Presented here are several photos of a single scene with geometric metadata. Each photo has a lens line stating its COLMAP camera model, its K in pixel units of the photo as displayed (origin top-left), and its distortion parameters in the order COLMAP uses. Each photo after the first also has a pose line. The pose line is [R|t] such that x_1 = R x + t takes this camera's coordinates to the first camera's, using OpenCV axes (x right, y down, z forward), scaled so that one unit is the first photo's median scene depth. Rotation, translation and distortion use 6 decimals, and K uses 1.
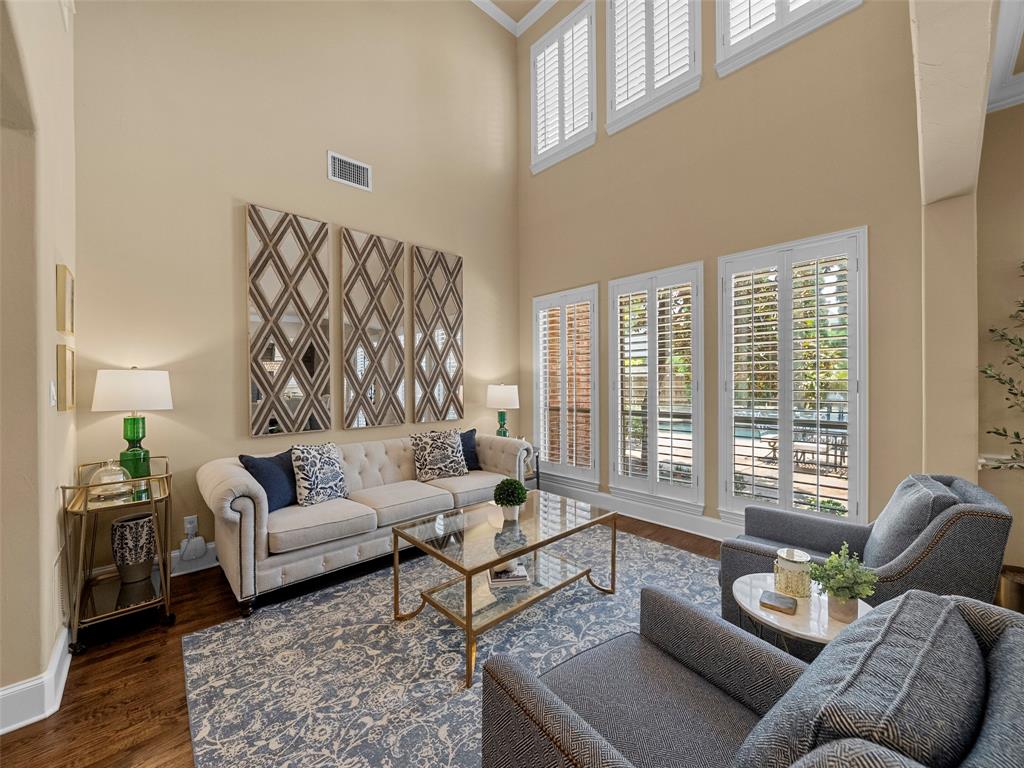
lens RADIAL K [[397.4, 0, 507.2], [0, 397.4, 381.3], [0, 0, 1]] dist [-0.001458, -0.000498]
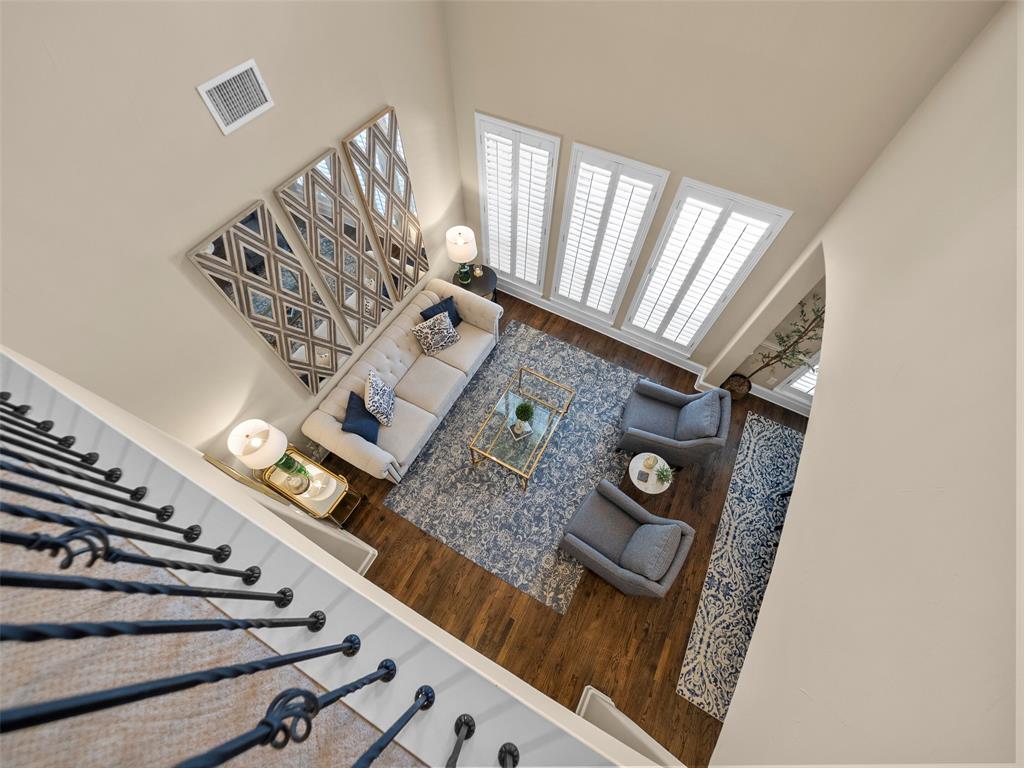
lens RADIAL K [[397.4, 0, 508.6], [0, 397.4, 386.6], [0, 0, 1]] dist [-0.001458, -0.000498]
pose [[0.947696, -0.268926, 0.171902, -0.337682], [-0.014854, 0.500841, 0.865412, -1.325311], [-0.318828, -0.822701, 0.470650, 0.272843]]
